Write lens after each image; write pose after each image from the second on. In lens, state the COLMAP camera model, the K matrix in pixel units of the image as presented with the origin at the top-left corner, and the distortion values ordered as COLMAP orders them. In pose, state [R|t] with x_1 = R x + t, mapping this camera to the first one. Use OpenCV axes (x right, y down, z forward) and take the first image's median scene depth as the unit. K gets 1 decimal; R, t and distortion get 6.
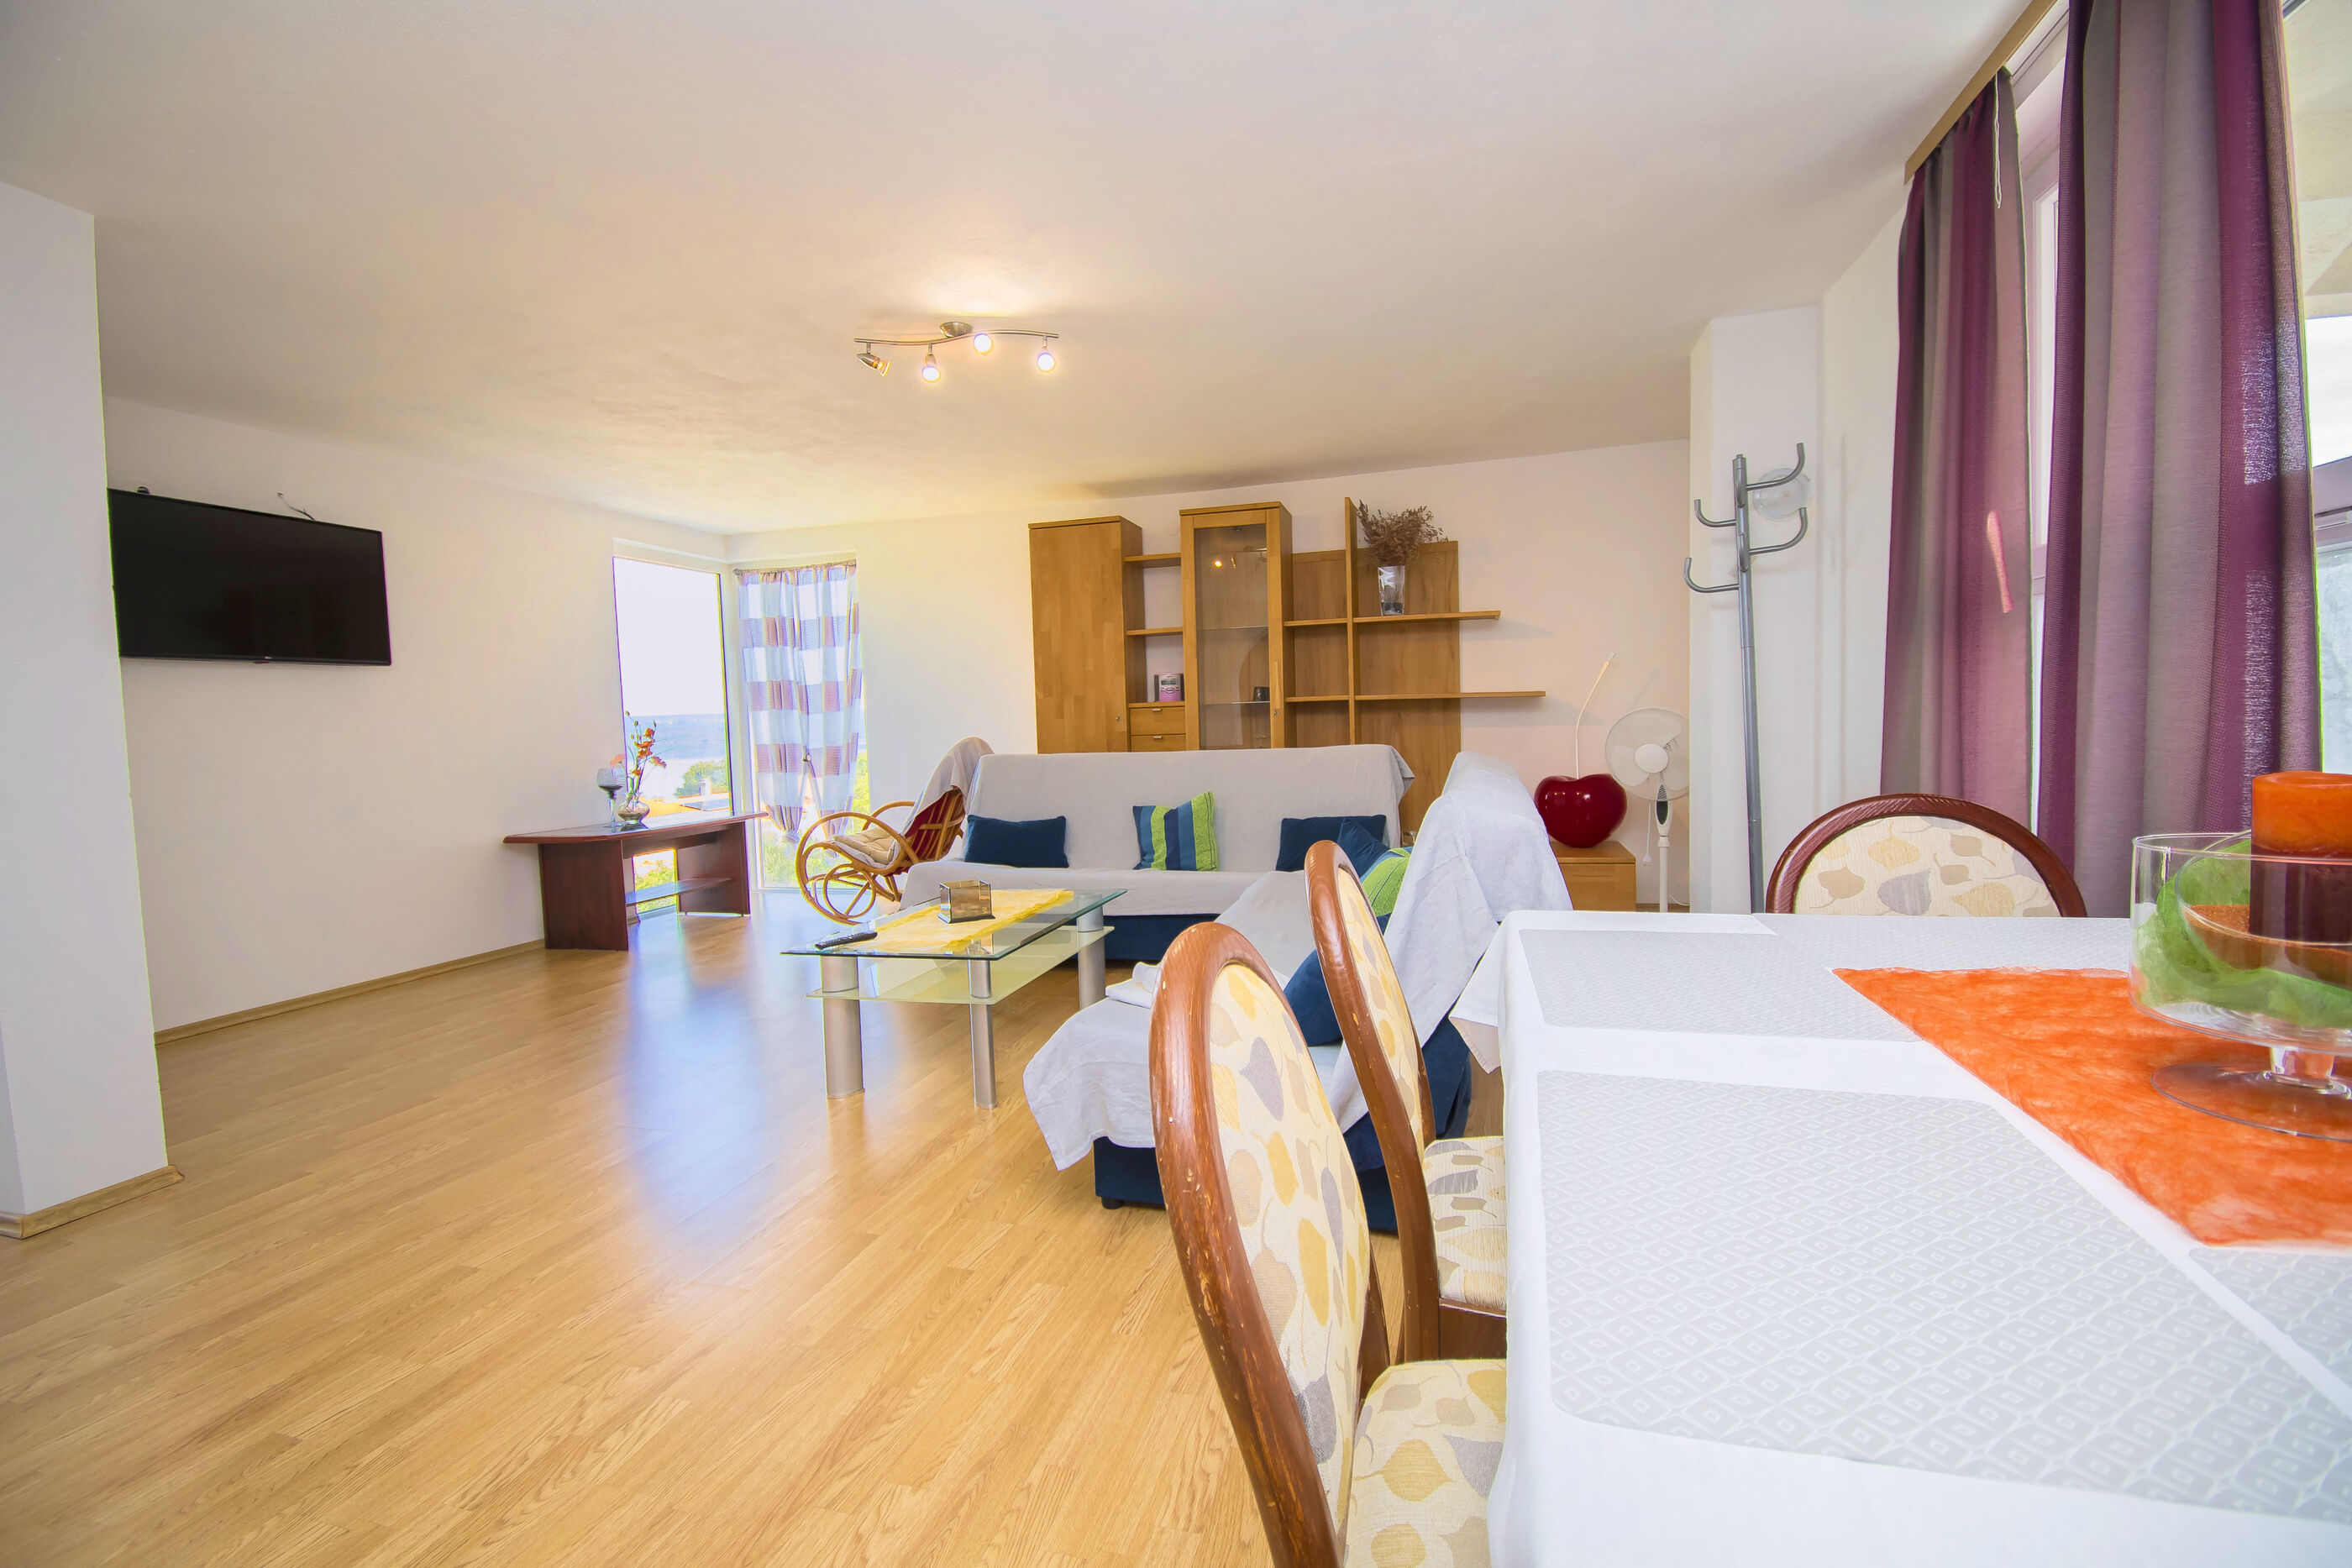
lens RADIAL K [[1030.8, 0, 1189.2], [0, 1030.8, 777.0], [0, 0, 1]] dist [0.001749, -0.014770]
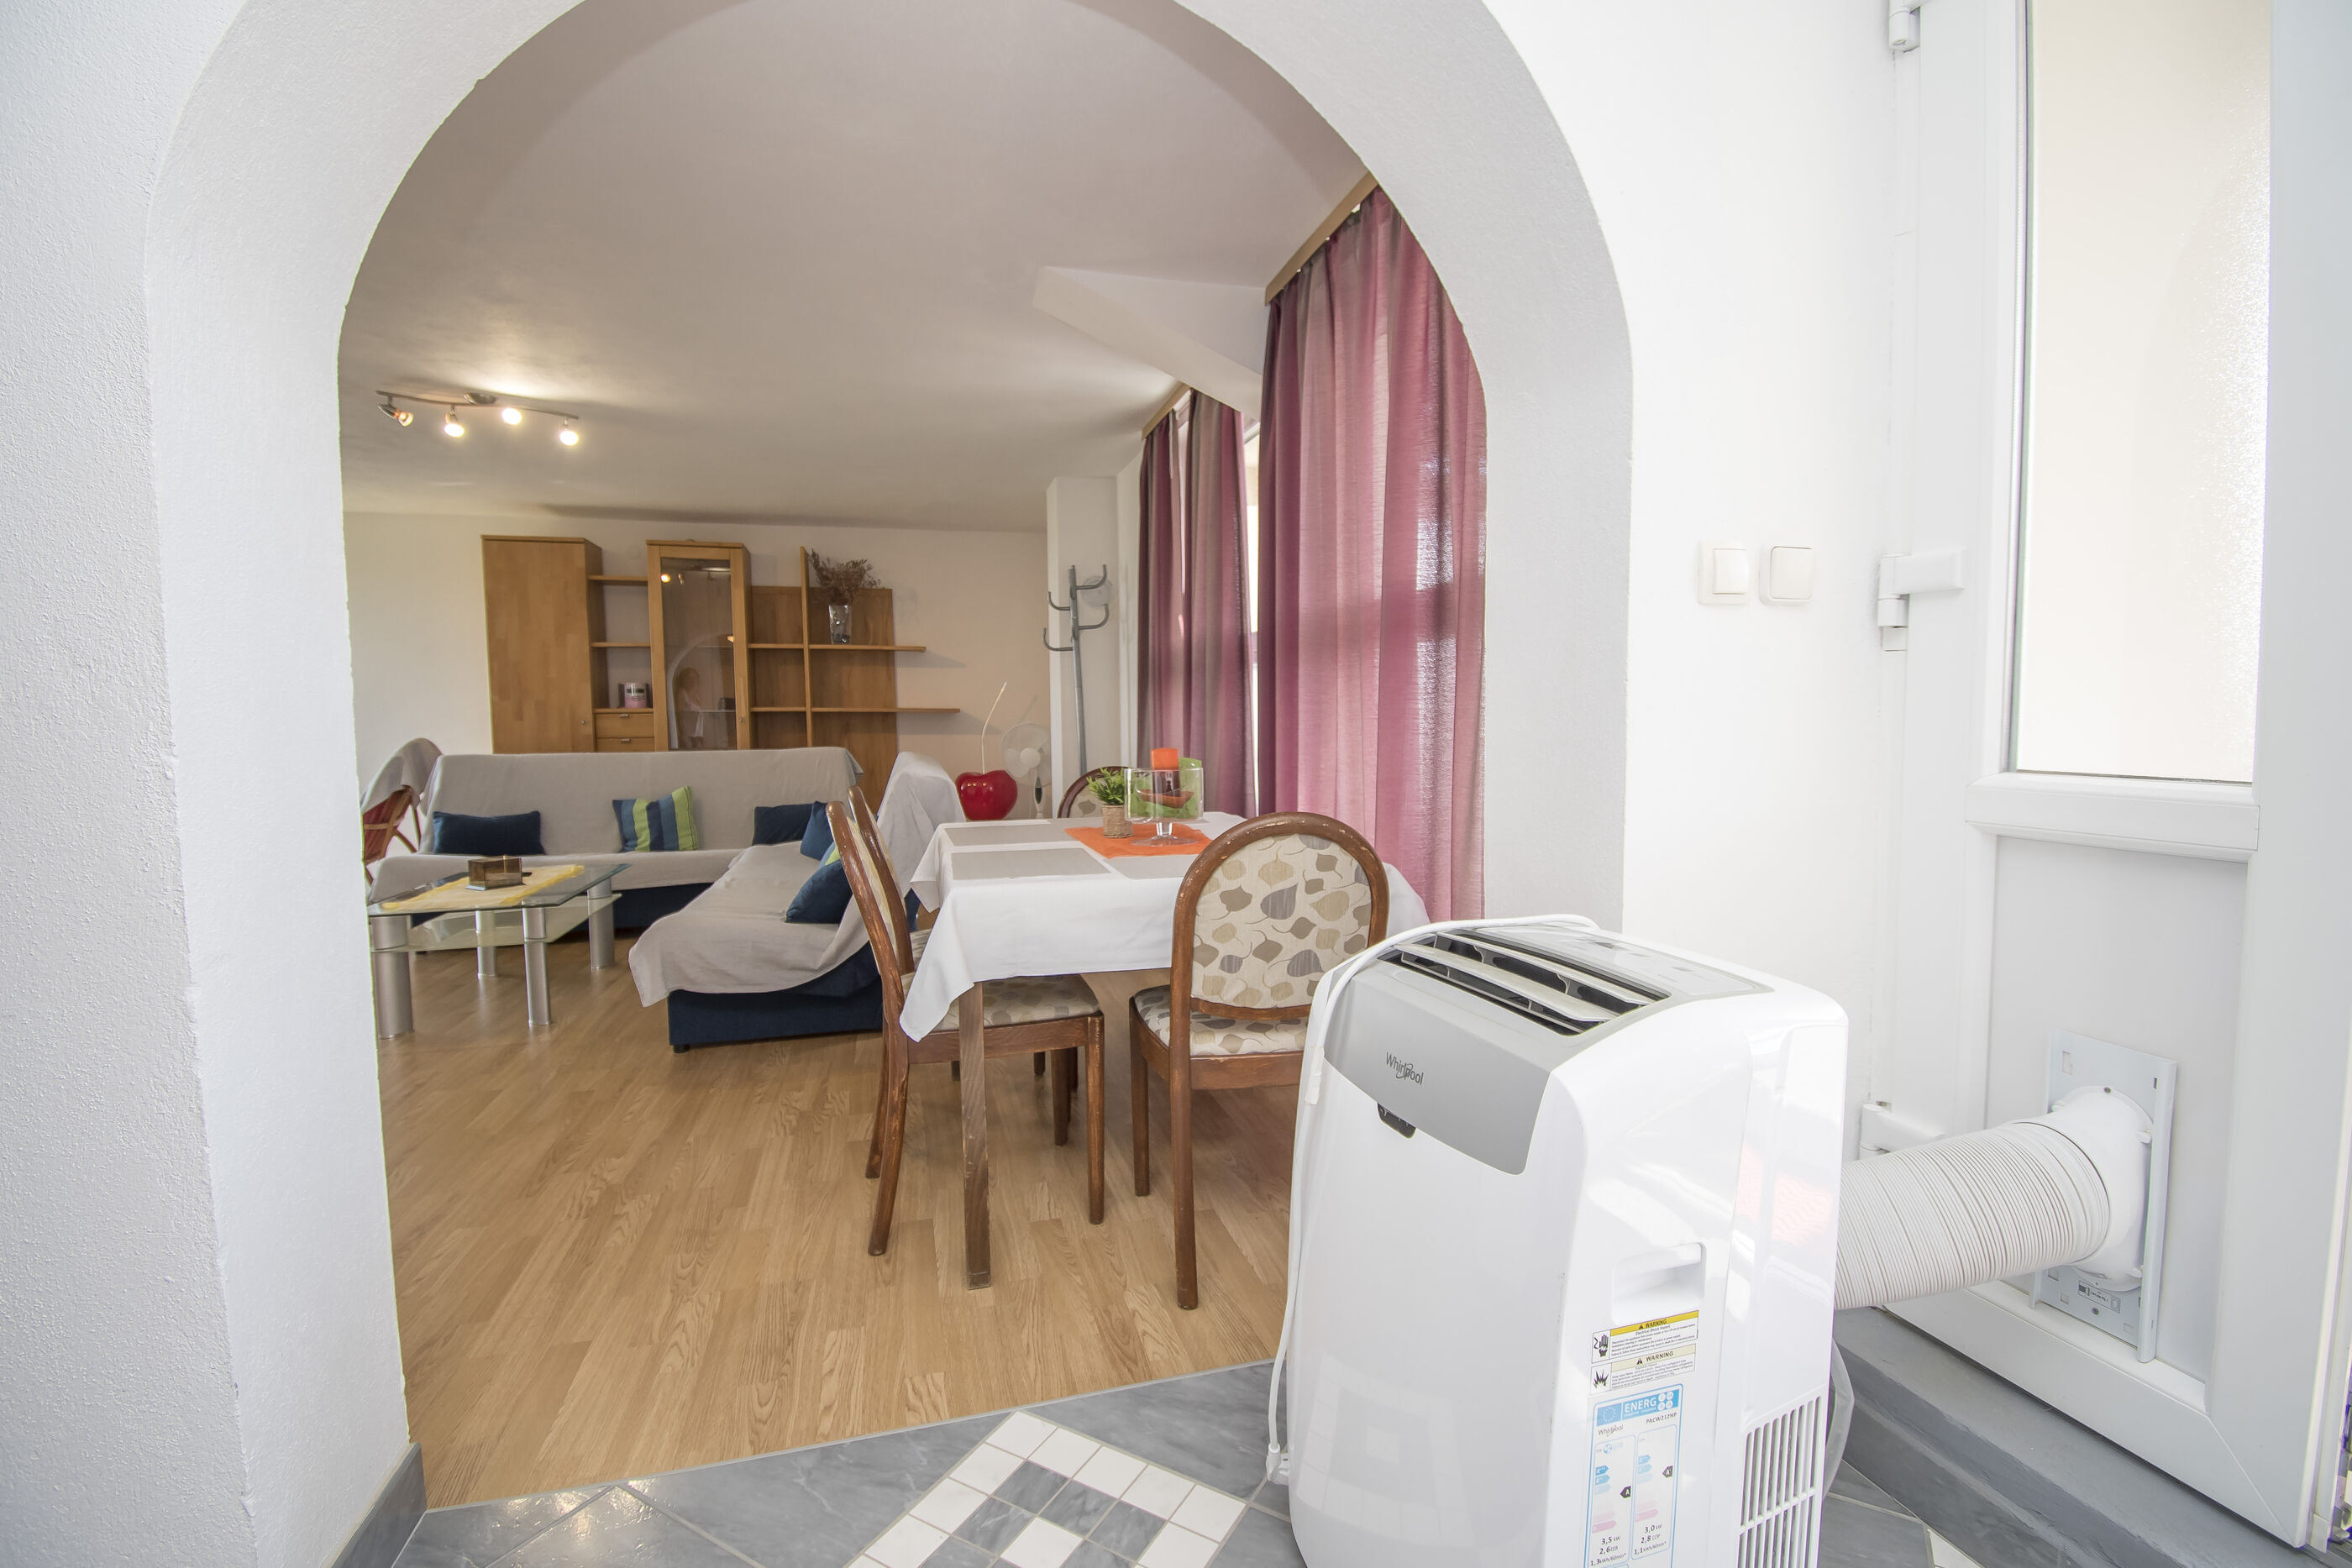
lens RADIAL K [[1030.8, 0, 1166.4], [0, 1030.8, 803.6], [0, 0, 1]] dist [0.001749, -0.014770]
pose [[0.865848, -0.020269, 0.499896, -0.088103], [0.011643, 0.999725, 0.020369, 0.015453], [-0.500172, -0.011816, 0.865846, -0.275234]]
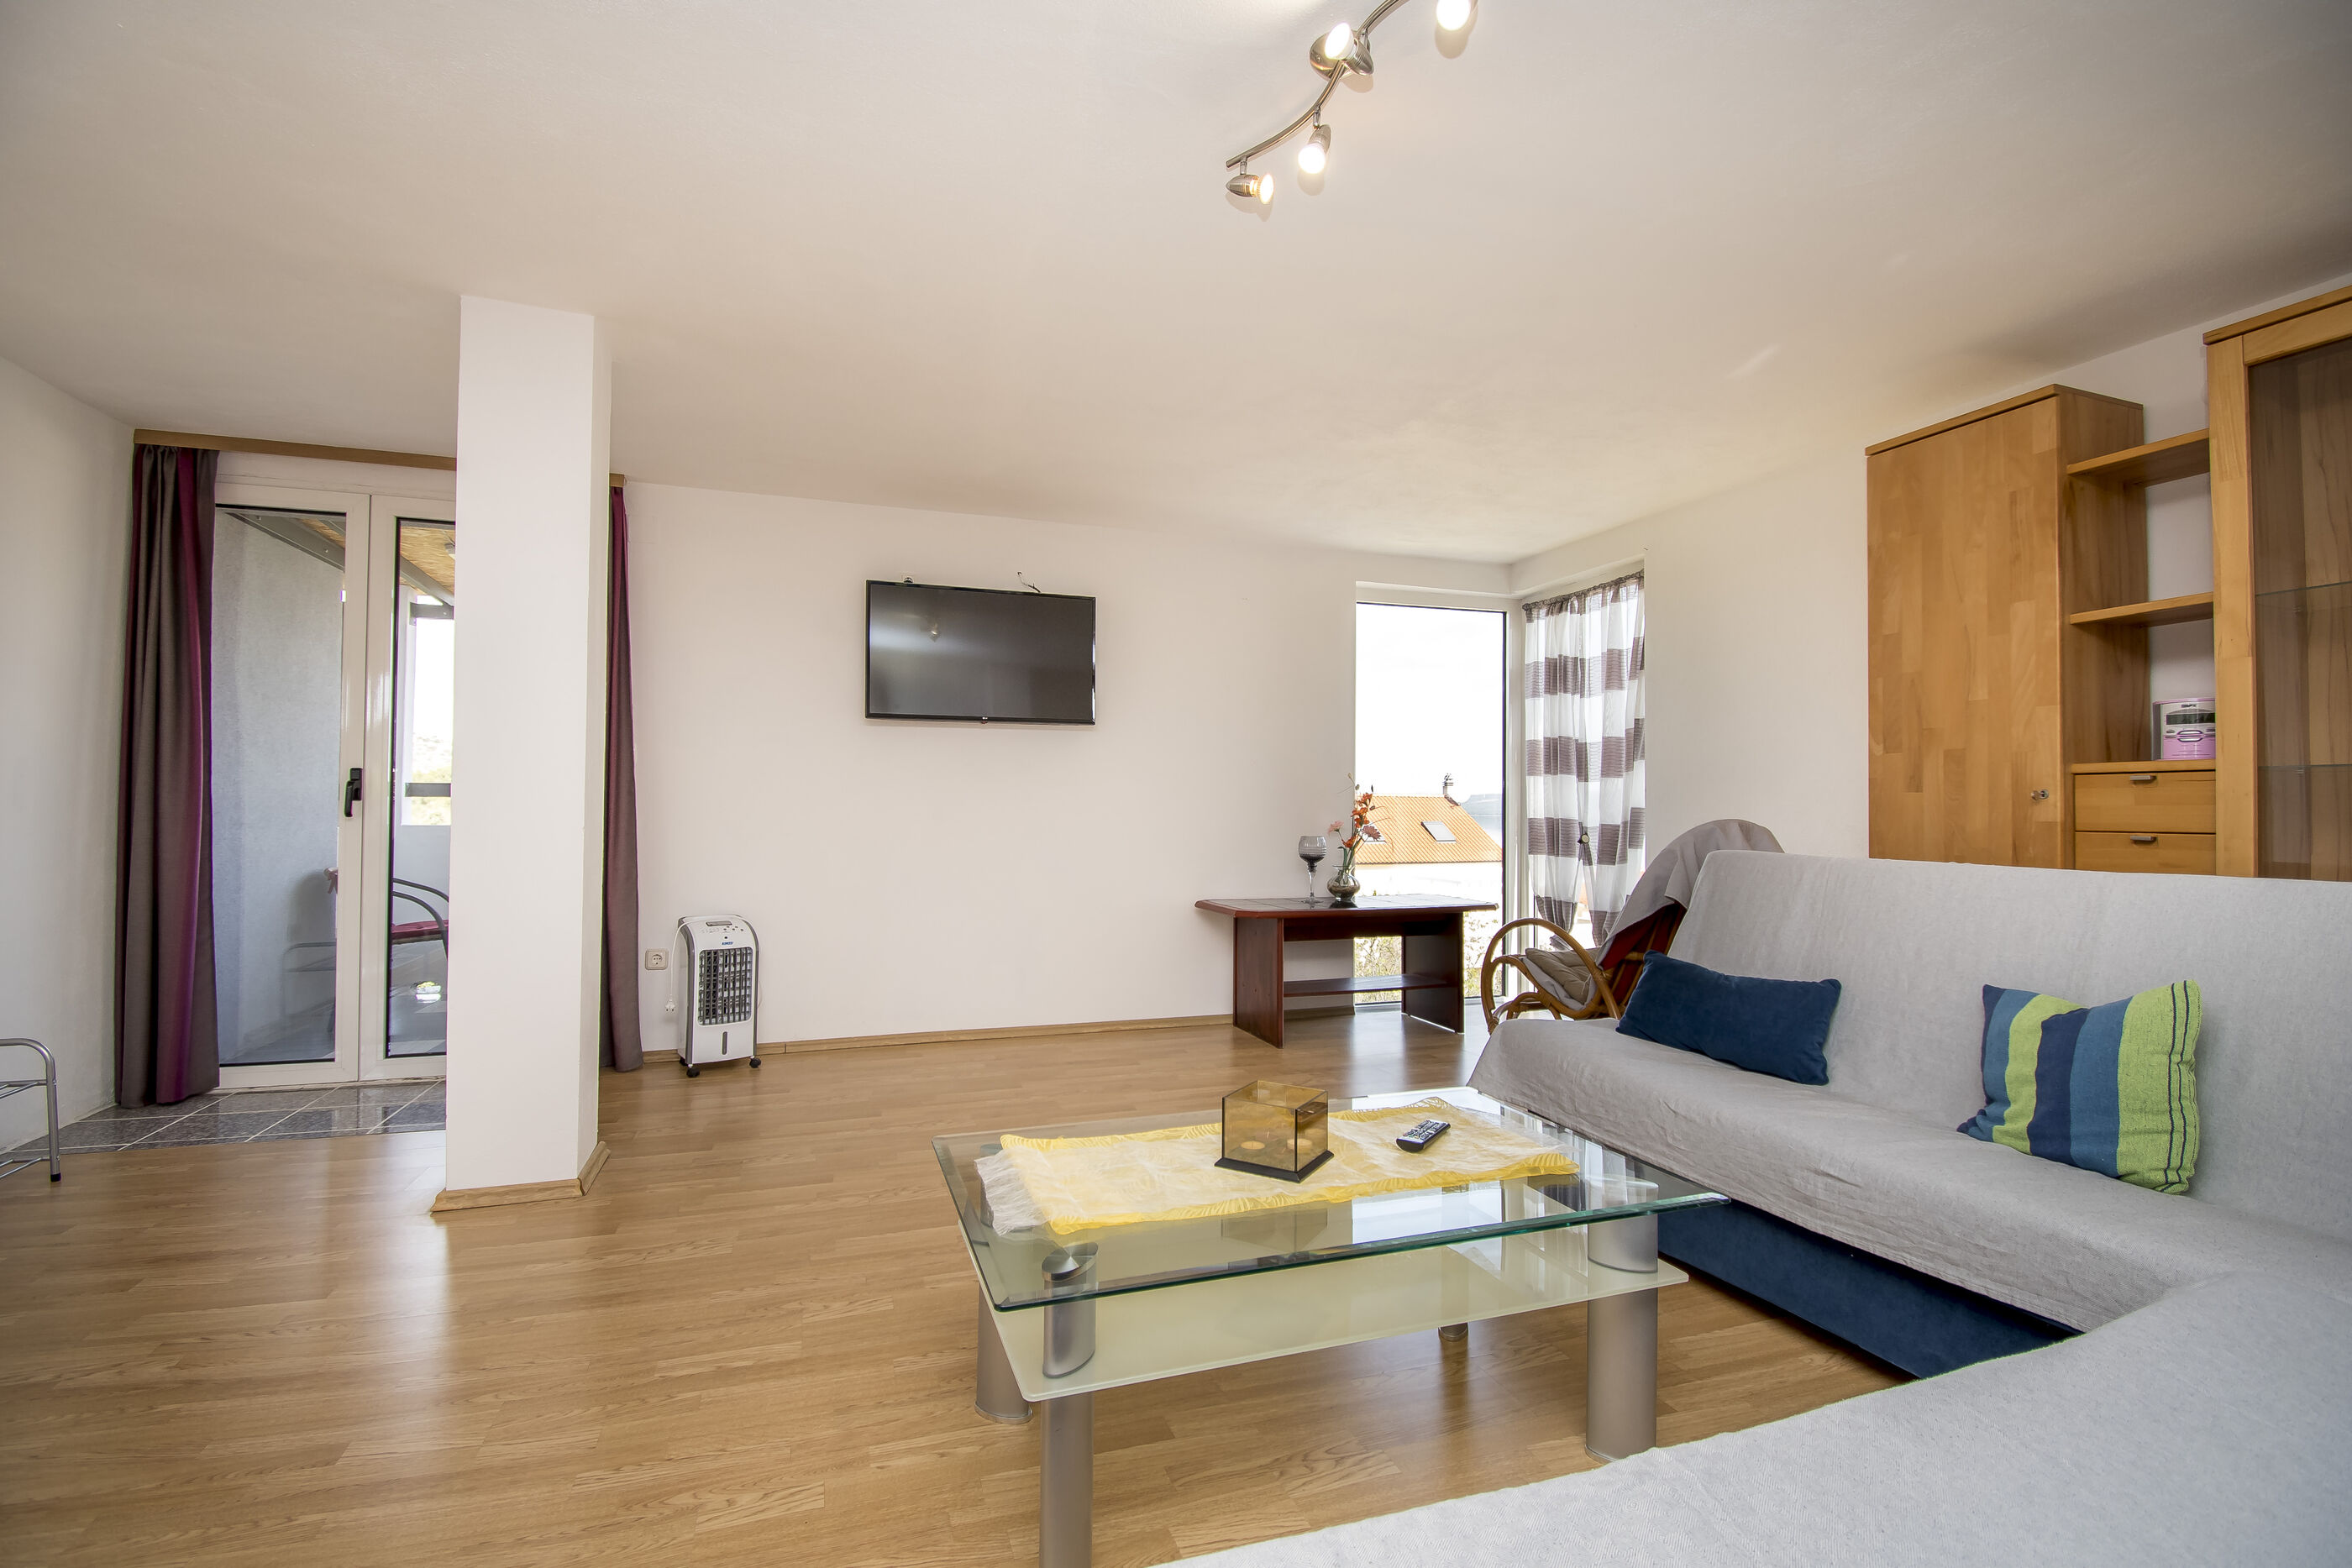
lens RADIAL K [[1030.8, 0, 1159.9], [0, 1030.8, 793.4], [0, 0, 1]] dist [0.001749, -0.014770]
pose [[0.555742, 0.023281, -0.831029, 0.110320], [-0.068080, 0.997525, -0.017583, -0.022160], [0.828562, 0.066348, 0.555952, 0.412870]]
